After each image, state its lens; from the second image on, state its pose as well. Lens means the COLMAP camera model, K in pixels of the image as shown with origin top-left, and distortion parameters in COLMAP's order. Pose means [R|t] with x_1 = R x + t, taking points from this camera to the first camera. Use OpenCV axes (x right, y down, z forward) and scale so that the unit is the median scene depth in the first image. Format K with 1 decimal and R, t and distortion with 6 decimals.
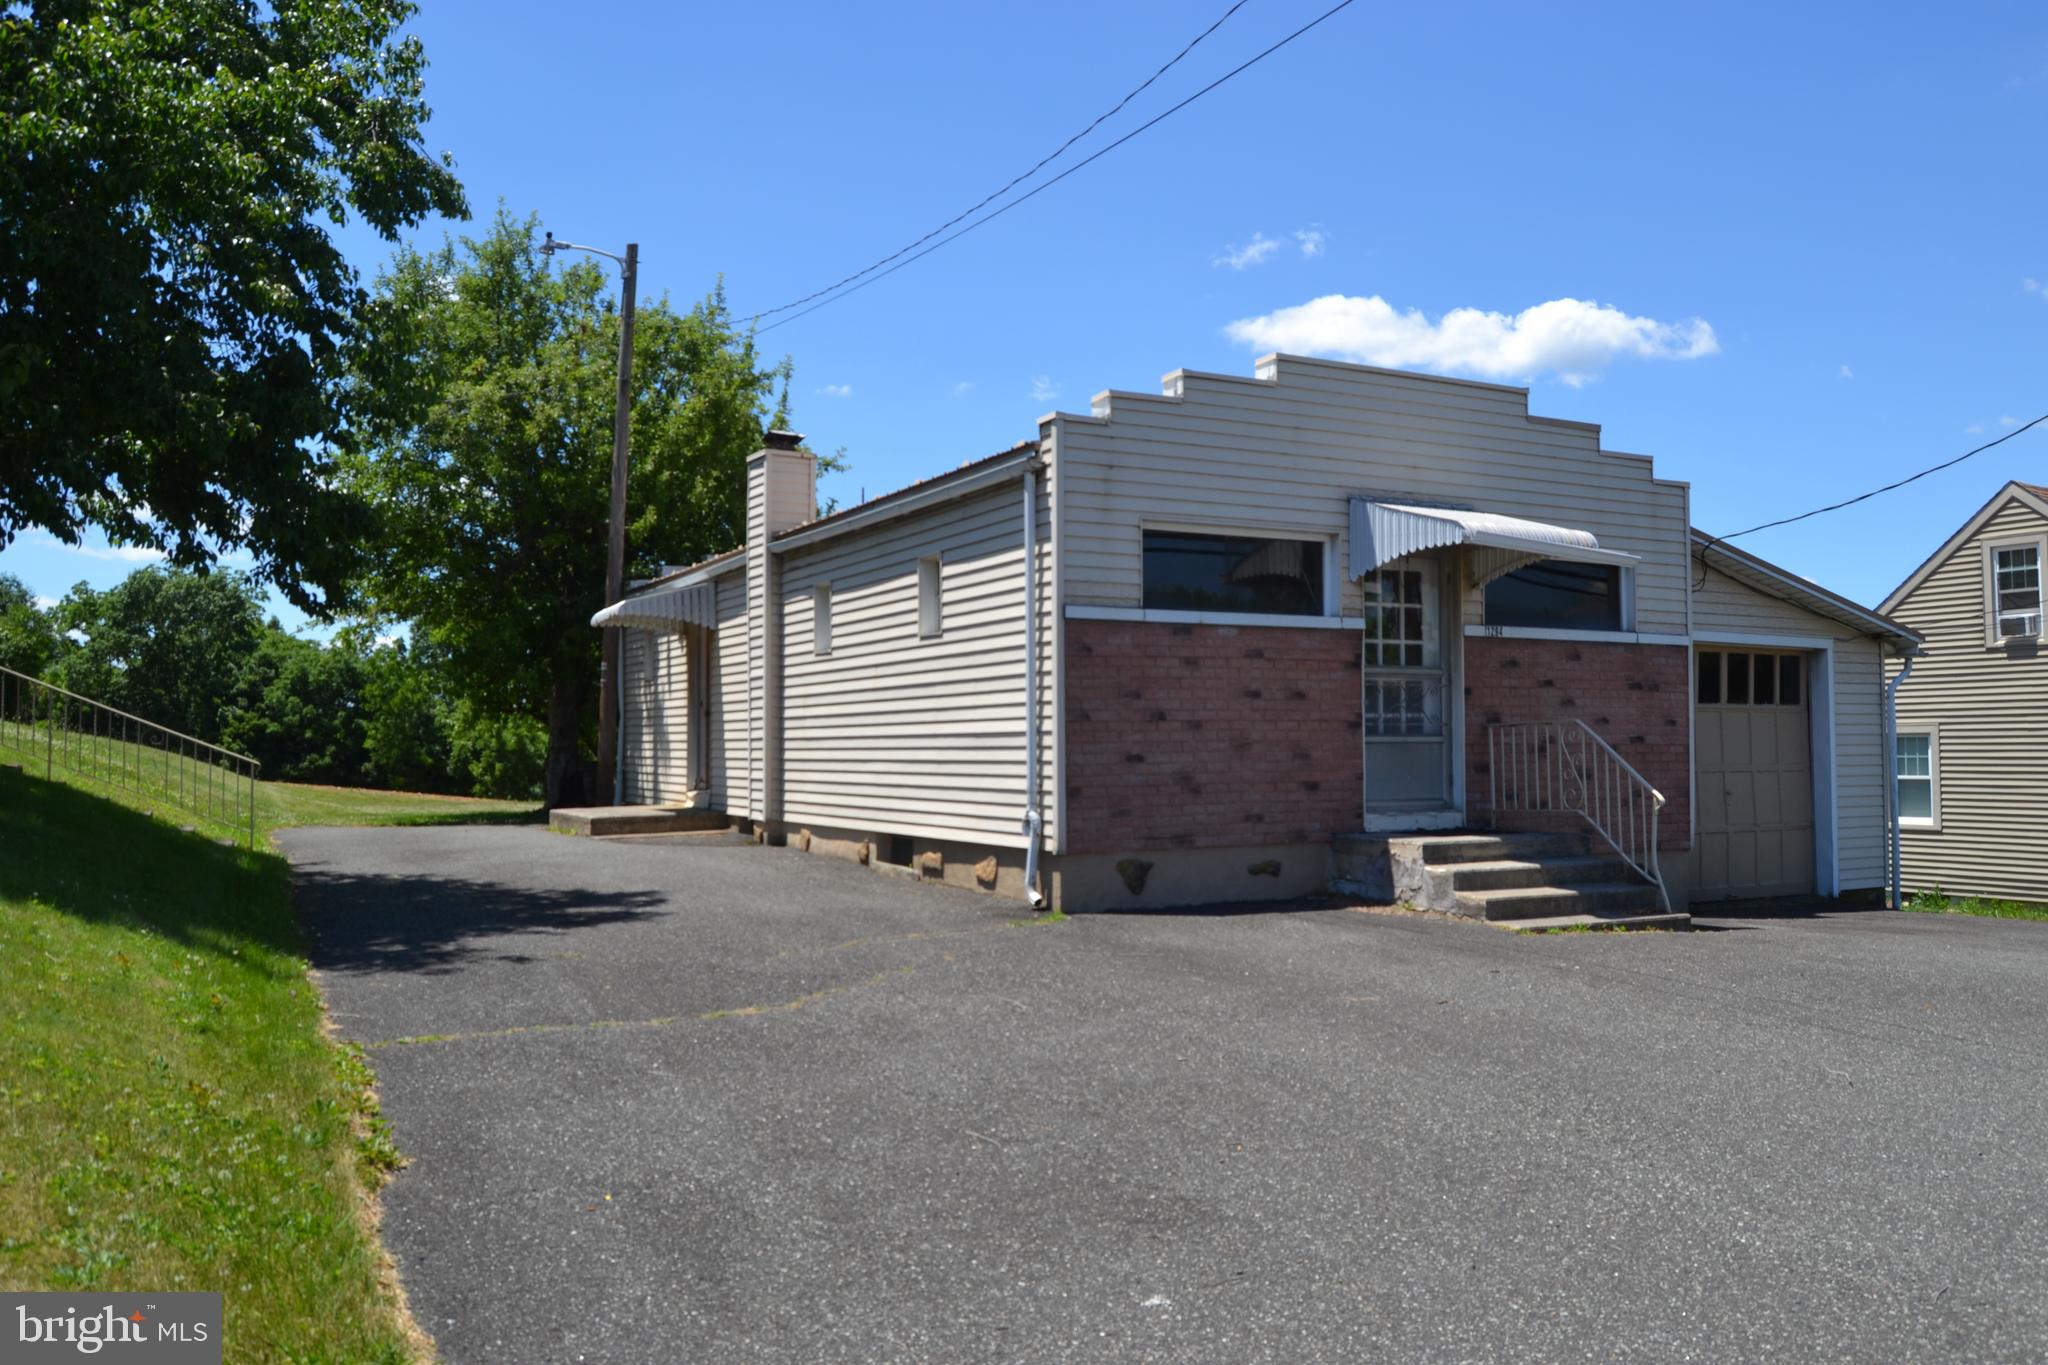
lens RADIAL K [[1641.5, 0, 1024.0], [0, 1641.5, 682.5], [0, 0, 1]] dist [-0.097644, 0.046079]
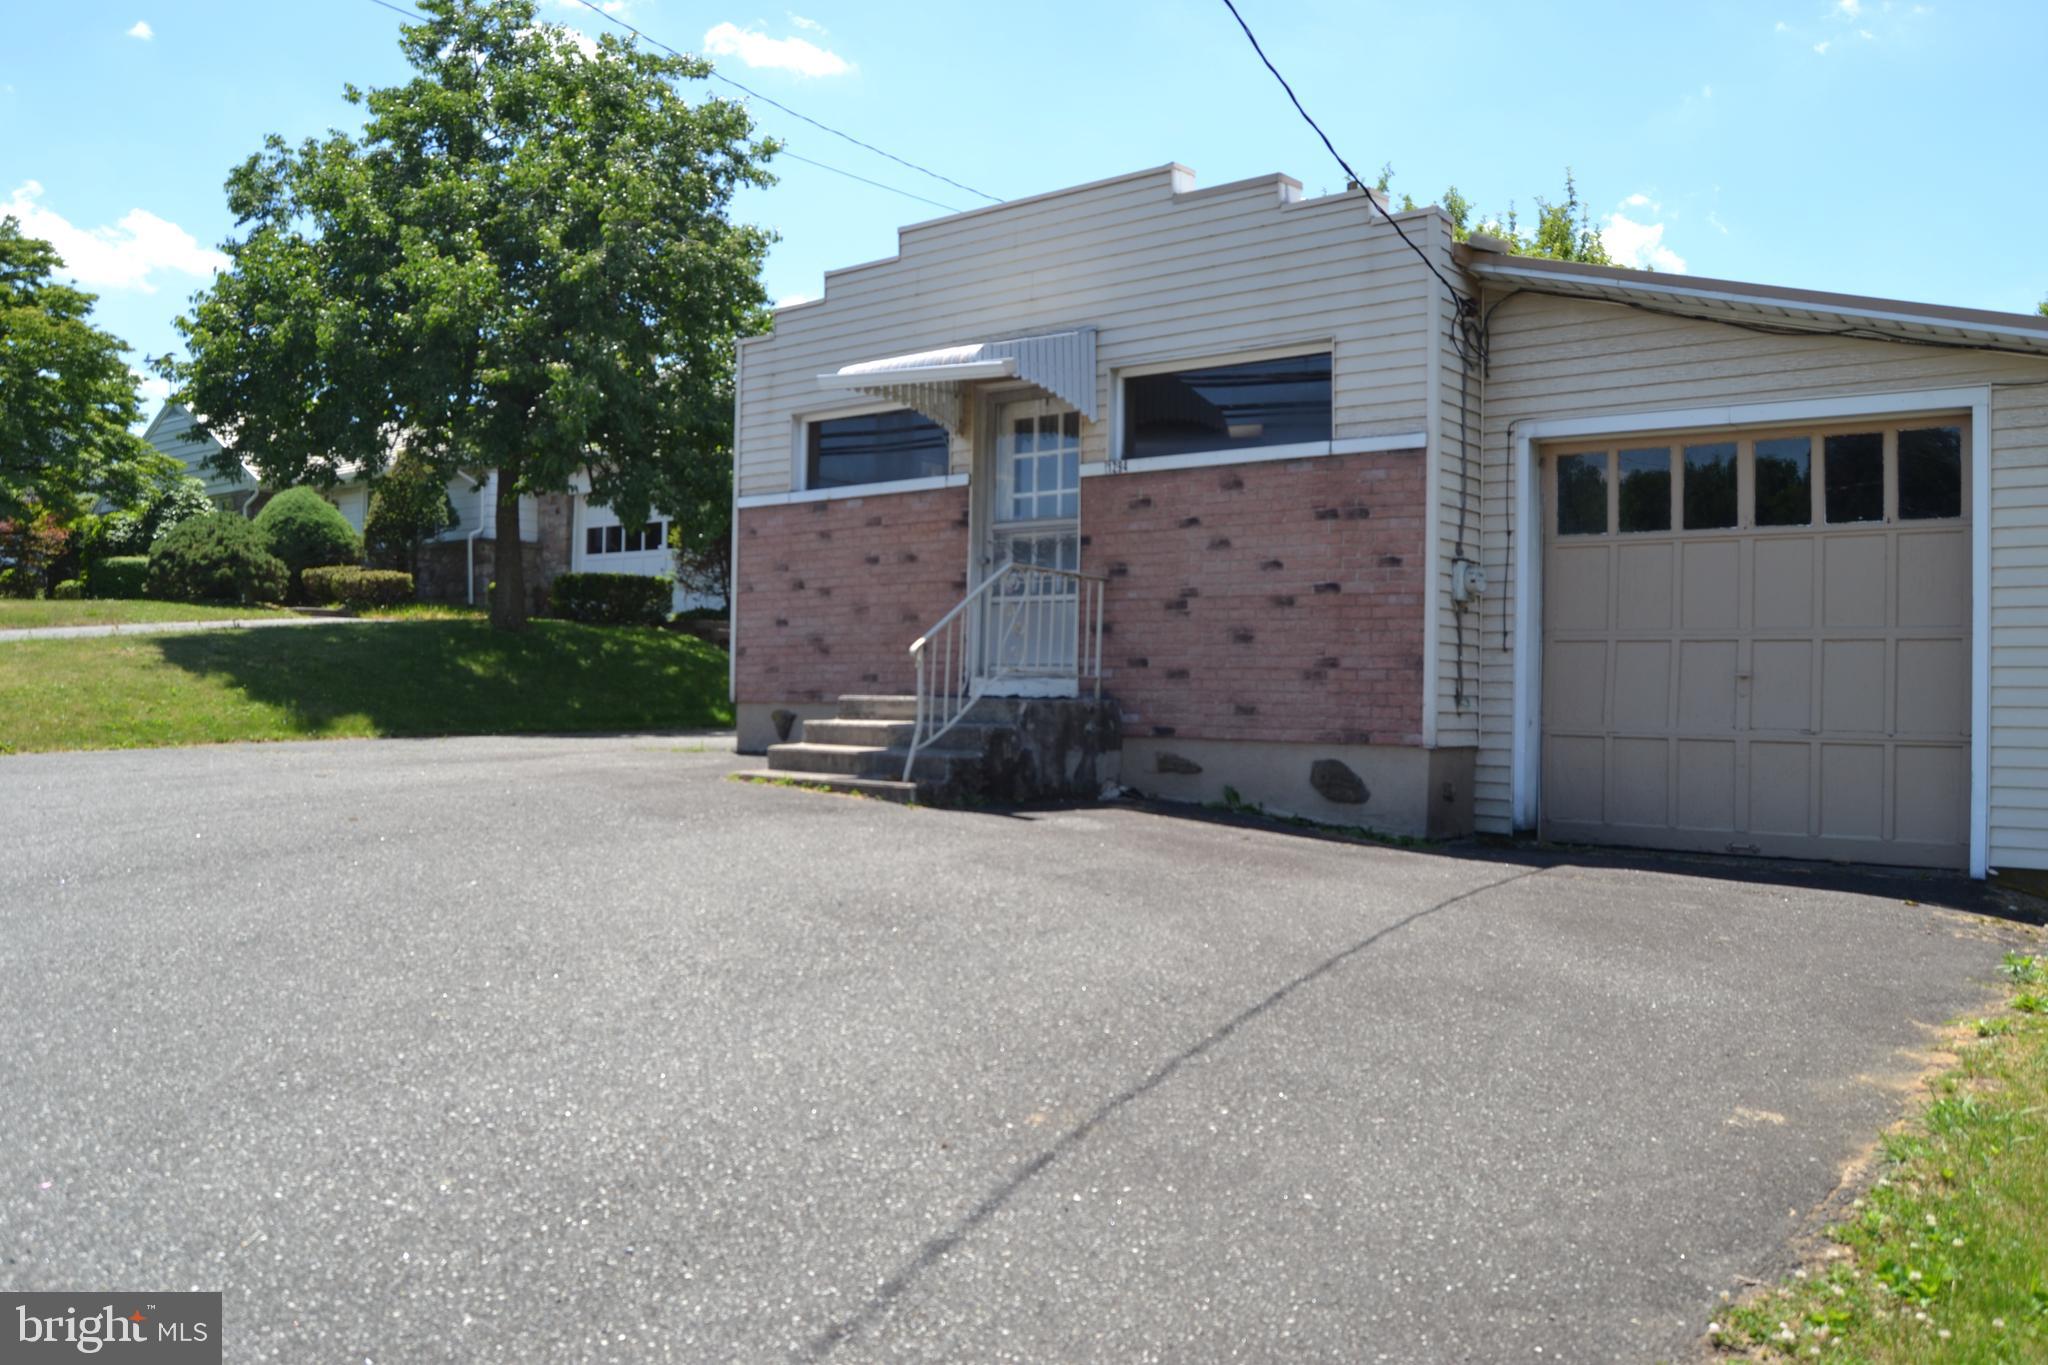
lens RADIAL K [[1641.5, 0, 1024.0], [0, 1641.5, 682.5], [0, 0, 1]] dist [-0.097644, 0.046079]
pose [[0.388484, -0.001197, -0.921455, 1.085986], [0.019398, 0.999788, 0.006880, 0.075928], [0.921251, -0.020547, 0.388425, 0.641410]]
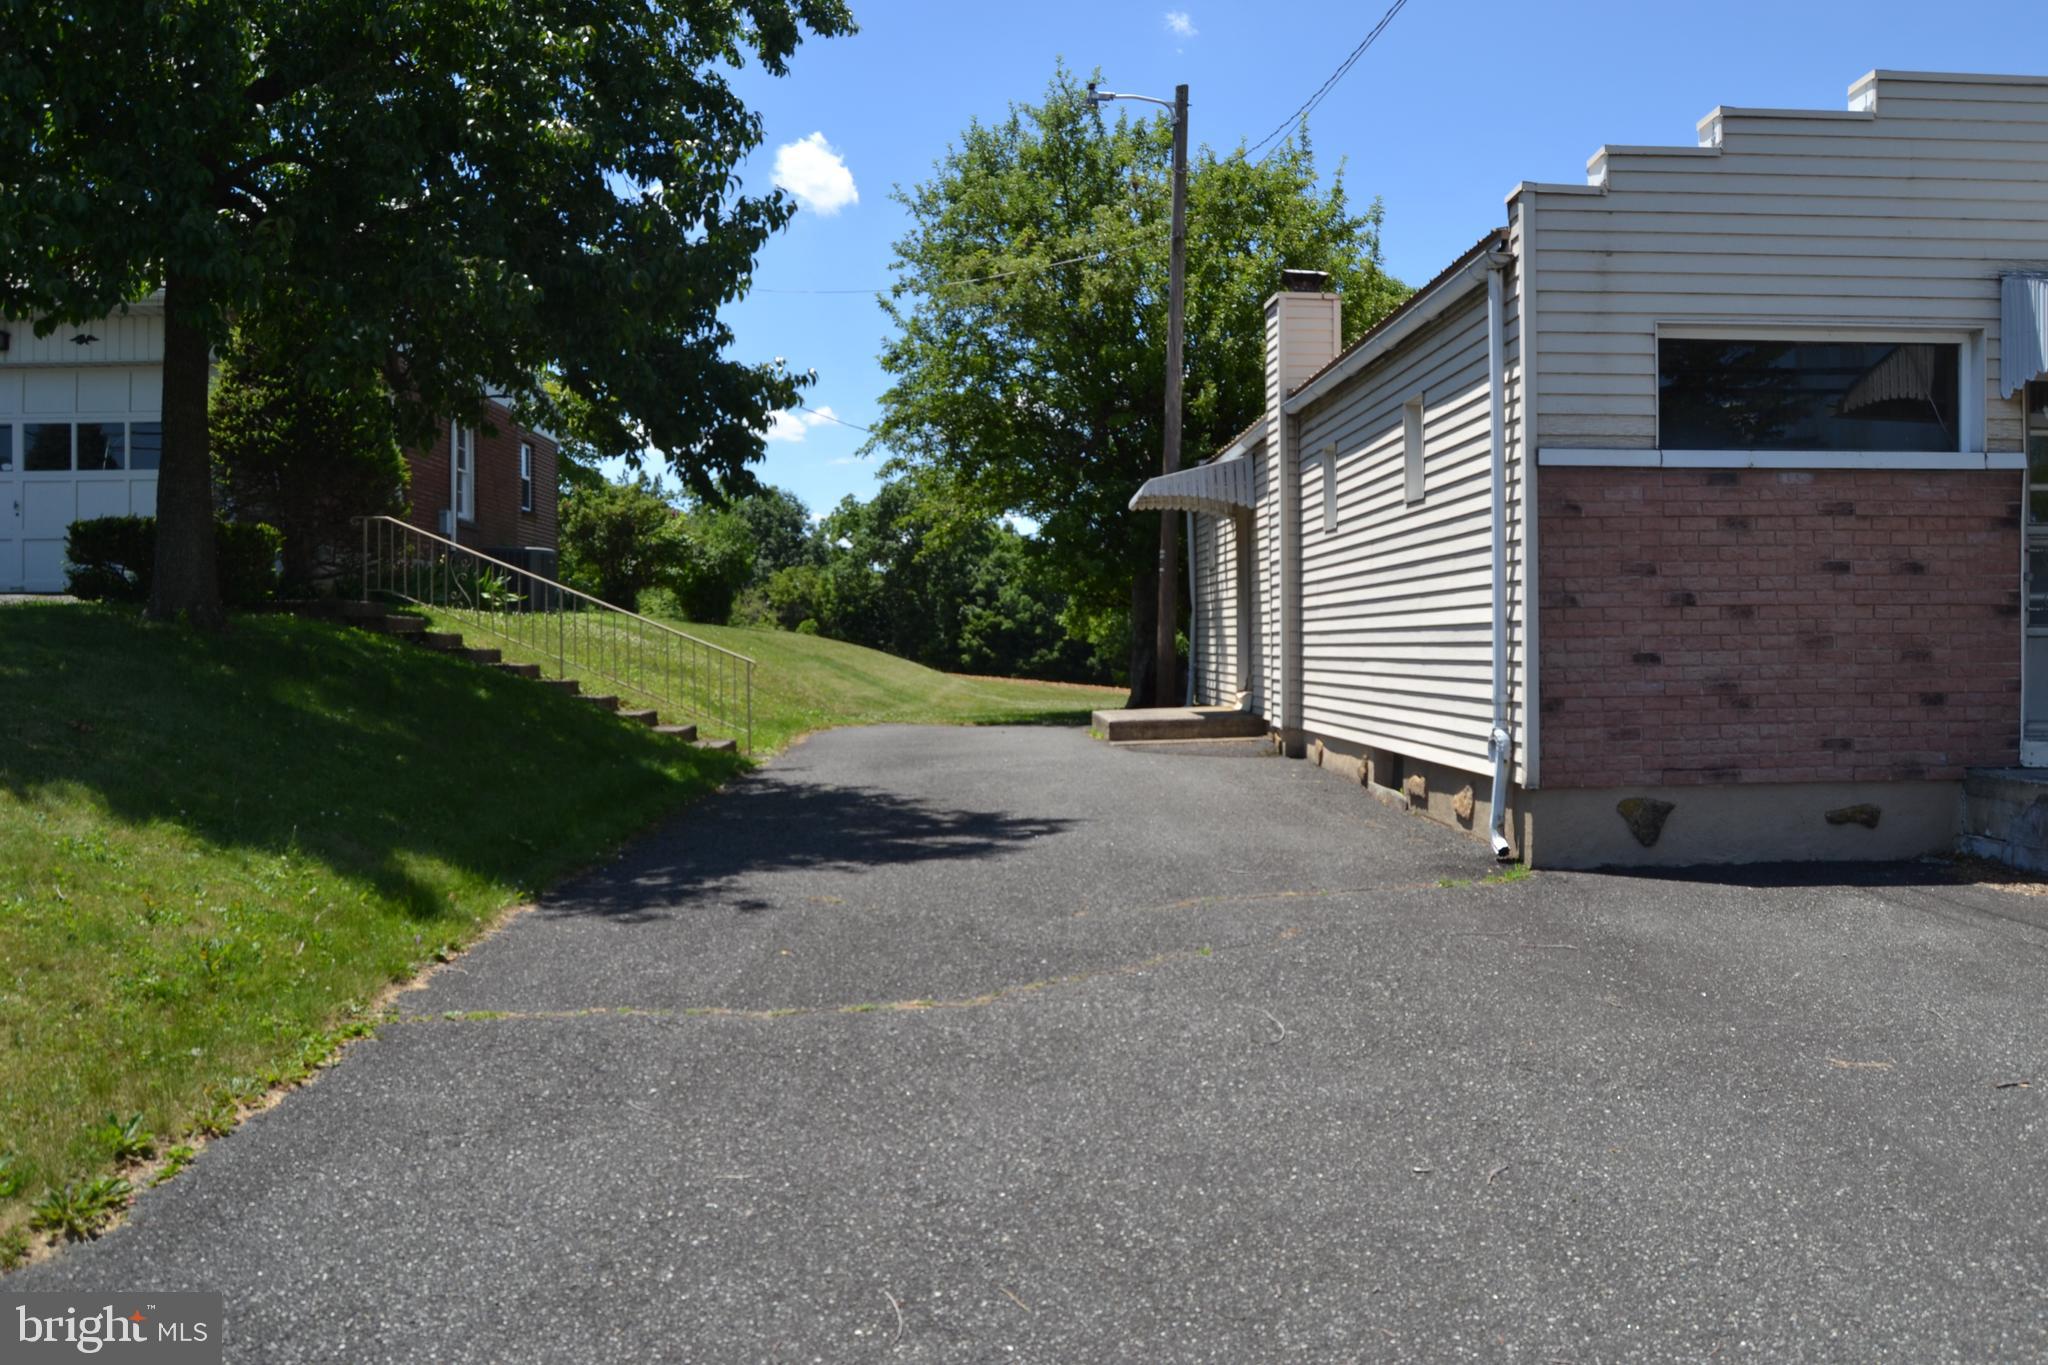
lens RADIAL K [[1641.5, 0, 1024.0], [0, 1641.5, 682.5], [0, 0, 1]] dist [-0.097644, 0.046079]
pose [[0.902615, 0.007629, -0.430382, 0.115209], [0.020385, 0.997964, 0.060442, 0.007375], [0.429967, -0.063329, 0.900621, 0.218825]]
